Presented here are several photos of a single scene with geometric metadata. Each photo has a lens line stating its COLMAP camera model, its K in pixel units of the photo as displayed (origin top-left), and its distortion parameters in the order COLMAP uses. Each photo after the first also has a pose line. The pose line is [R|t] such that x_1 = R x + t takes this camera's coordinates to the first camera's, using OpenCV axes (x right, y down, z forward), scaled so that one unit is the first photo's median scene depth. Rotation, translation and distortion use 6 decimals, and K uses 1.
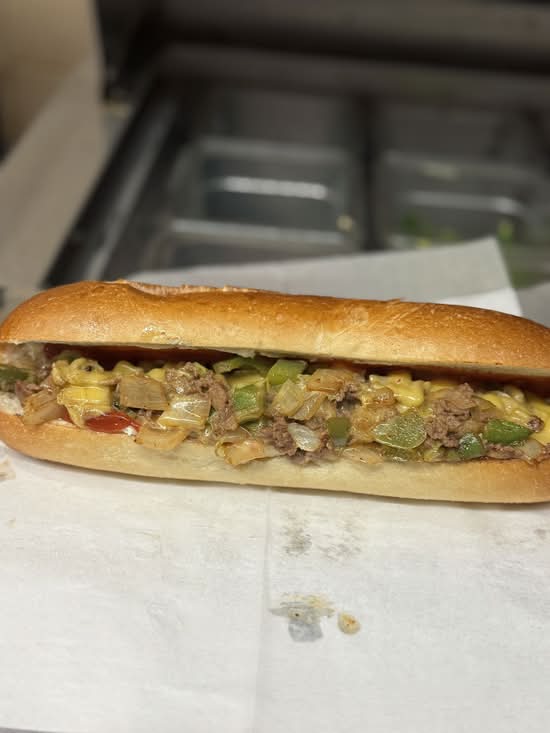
lens RADIAL K [[912.8, 0, 272.3], [0, 912.8, 366.1], [0, 0, 1]] dist [0.068362, 0.000000]
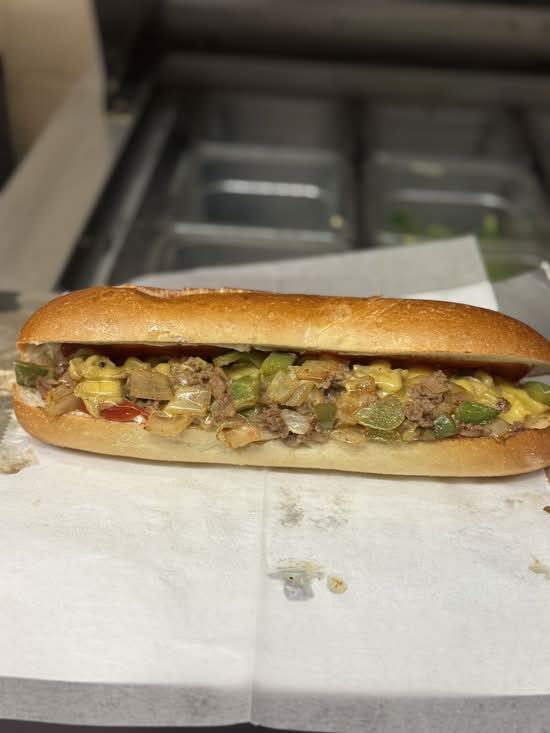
lens RADIAL K [[912.8, 0, 278.4], [0, 912.8, 365.0], [0, 0, 1]] dist [0.068362, 0.000000]
pose [[0.999744, -0.022625, -0.000935, 0.016263], [0.022632, 0.999707, 0.008612, -0.001591], [0.000740, -0.008631, 0.999962, -0.115405]]
